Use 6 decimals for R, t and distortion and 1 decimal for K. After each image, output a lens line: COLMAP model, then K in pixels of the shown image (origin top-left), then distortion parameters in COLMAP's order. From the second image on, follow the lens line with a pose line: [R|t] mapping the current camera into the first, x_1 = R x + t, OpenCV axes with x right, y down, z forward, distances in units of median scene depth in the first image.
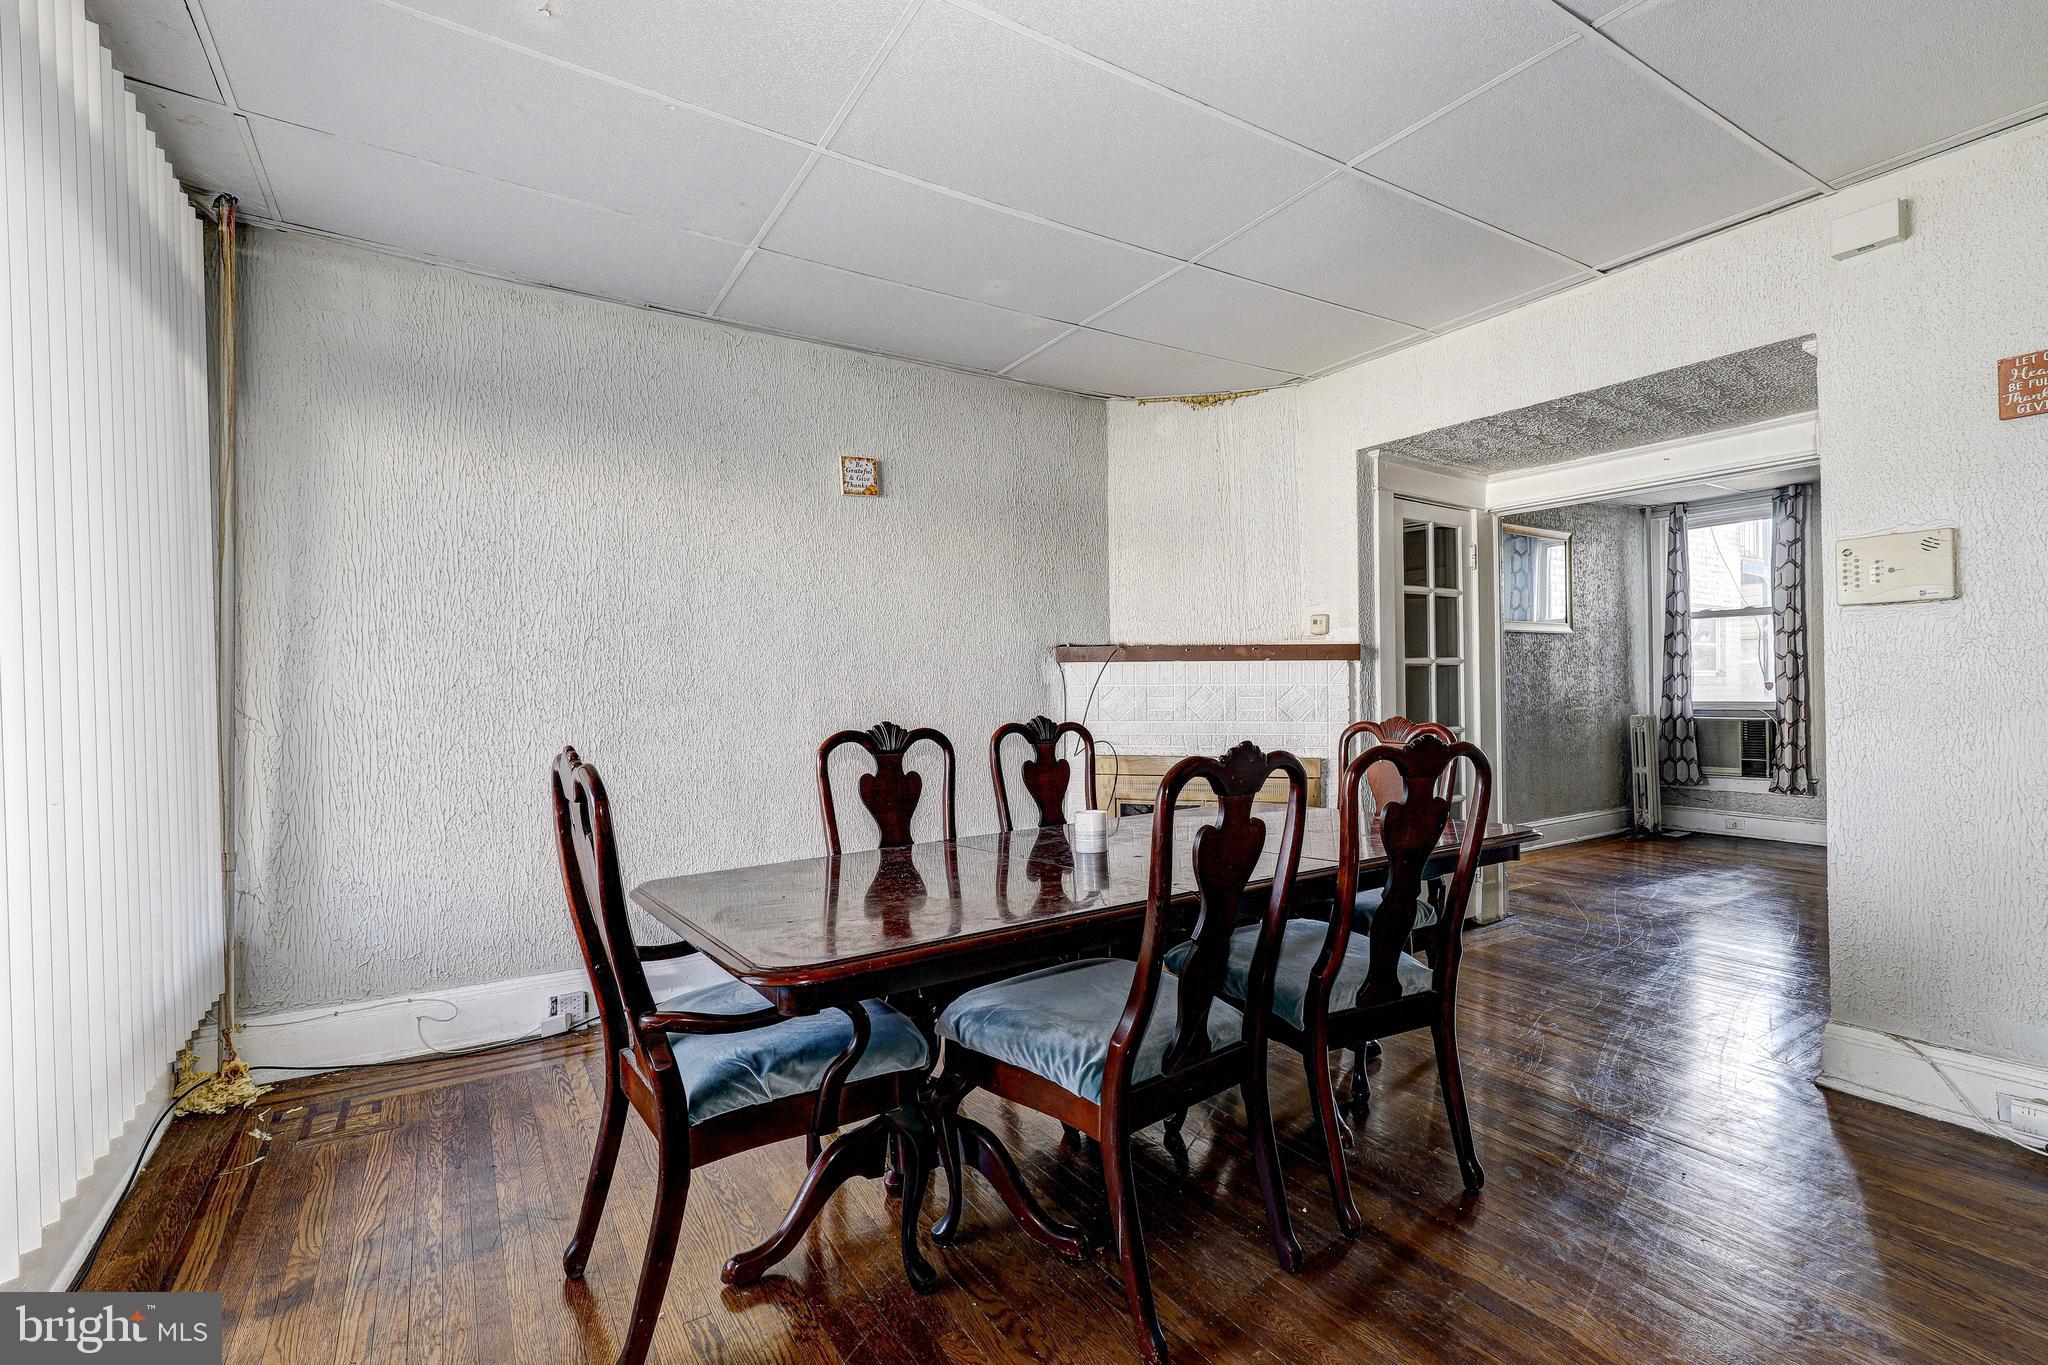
lens RADIAL K [[918.3, 0, 1031.6], [0, 918.3, 671.5], [0, 0, 1]] dist [0.000830, -0.001124]
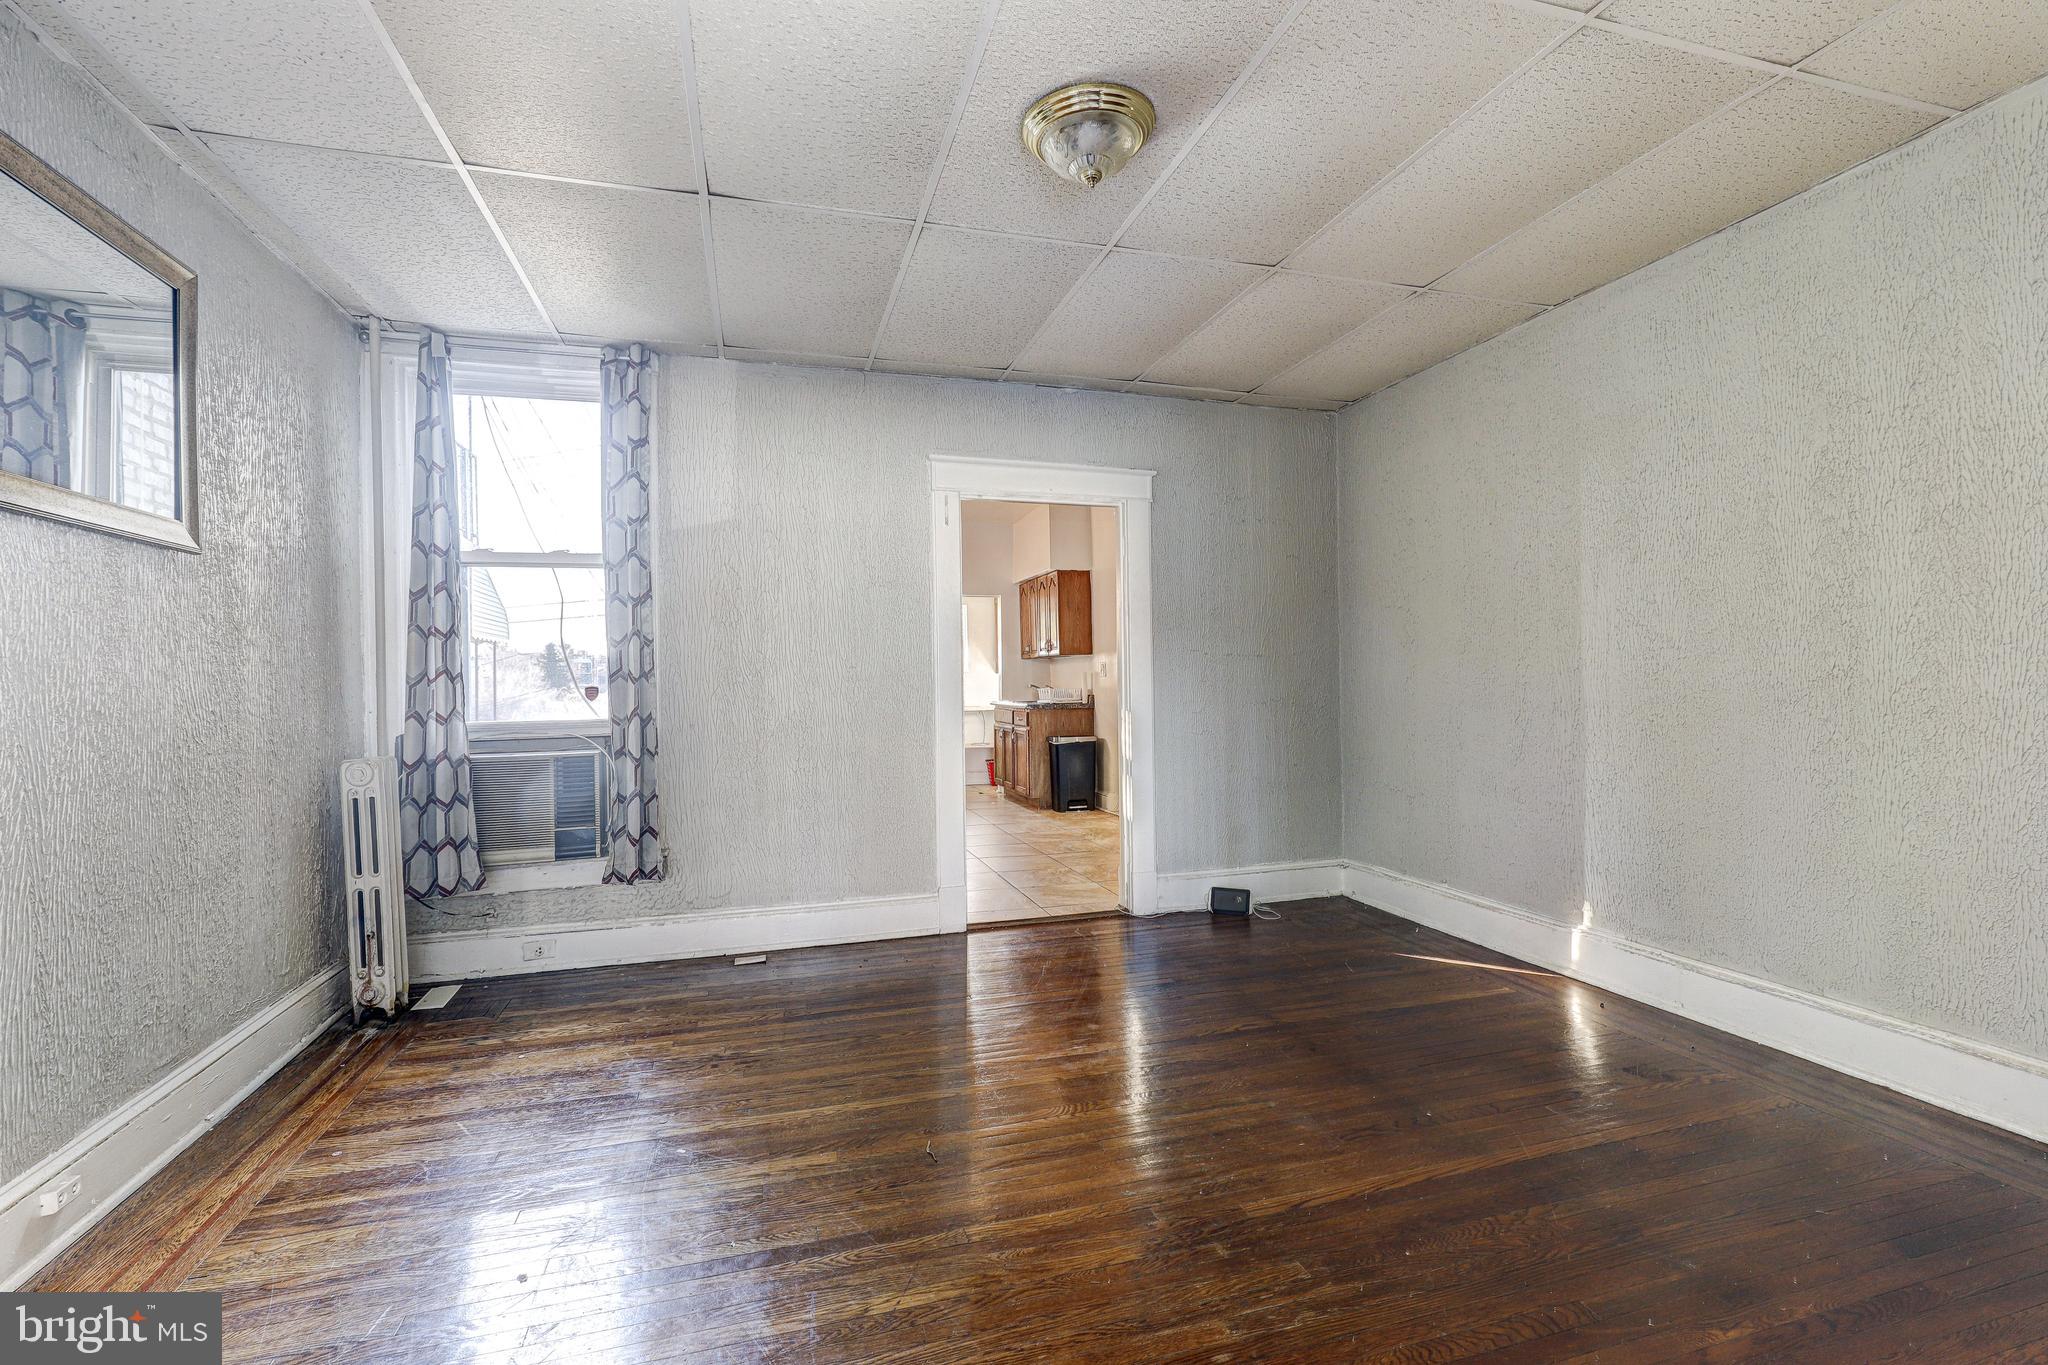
lens RADIAL K [[918.3, 0, 1031.5], [0, 918.3, 686.8], [0, 0, 1]] dist [0.000830, -0.001124]
pose [[0.271419, -0.000790, 0.962461, 0.321435], [-0.001652, 0.999998, 0.001286, 0.010264], [-0.962460, -0.001939, 0.271417, 0.570153]]
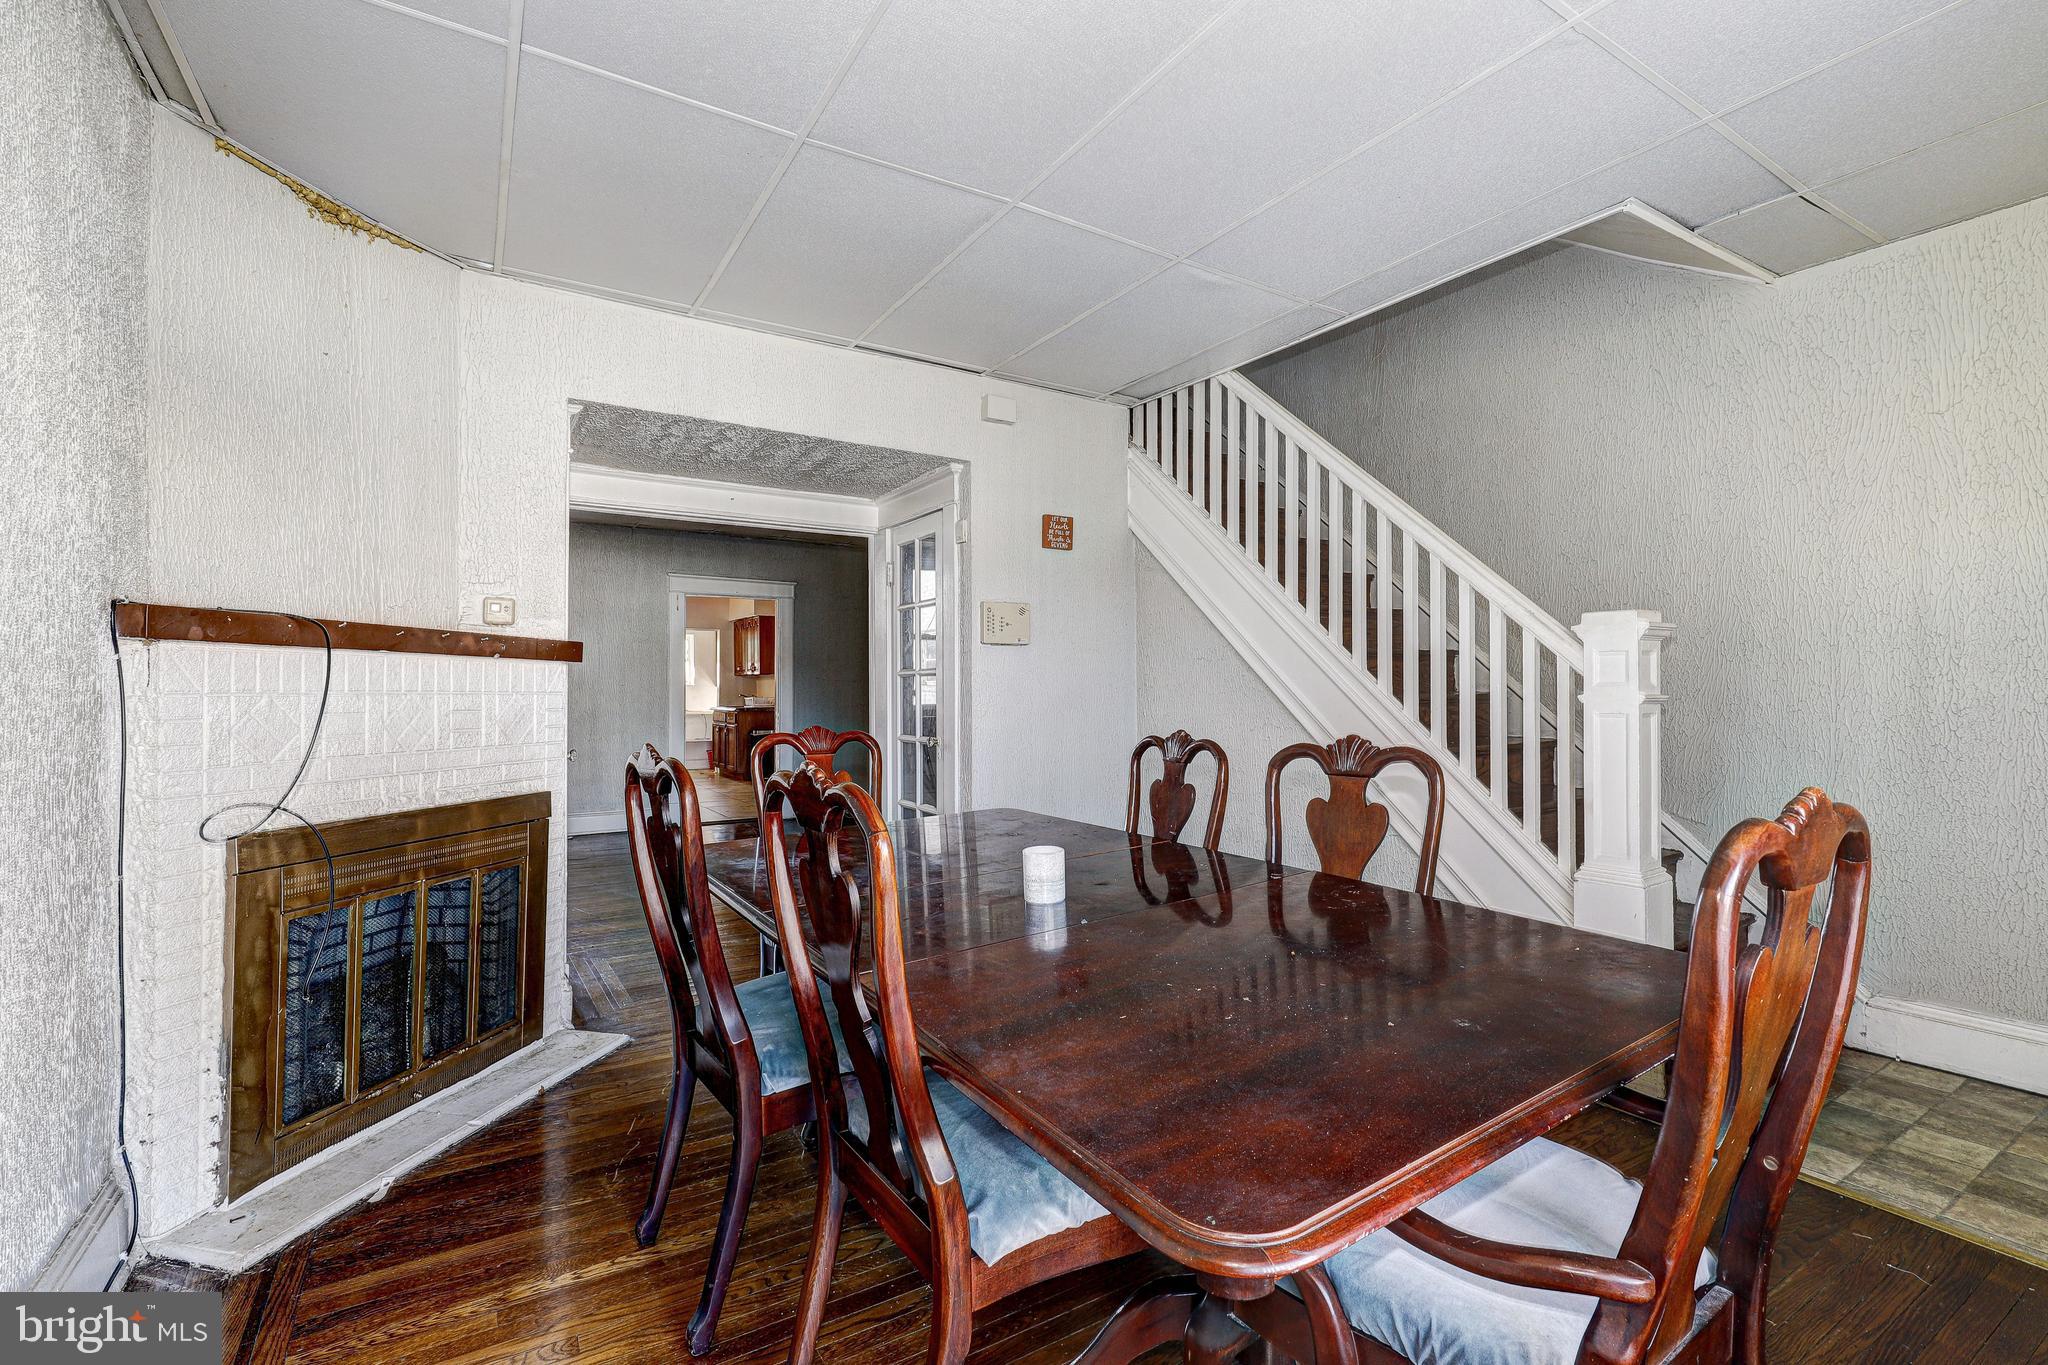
lens RADIAL K [[918.3, 0, 1036.7], [0, 918.3, 689.3], [0, 0, 1]] dist [0.000830, -0.001124]
pose [[-0.006611, 0.009360, 0.999934, -0.256537], [-0.012345, 0.999879, -0.009441, 0.007809], [-0.999902, -0.012407, -0.006495, 0.347694]]
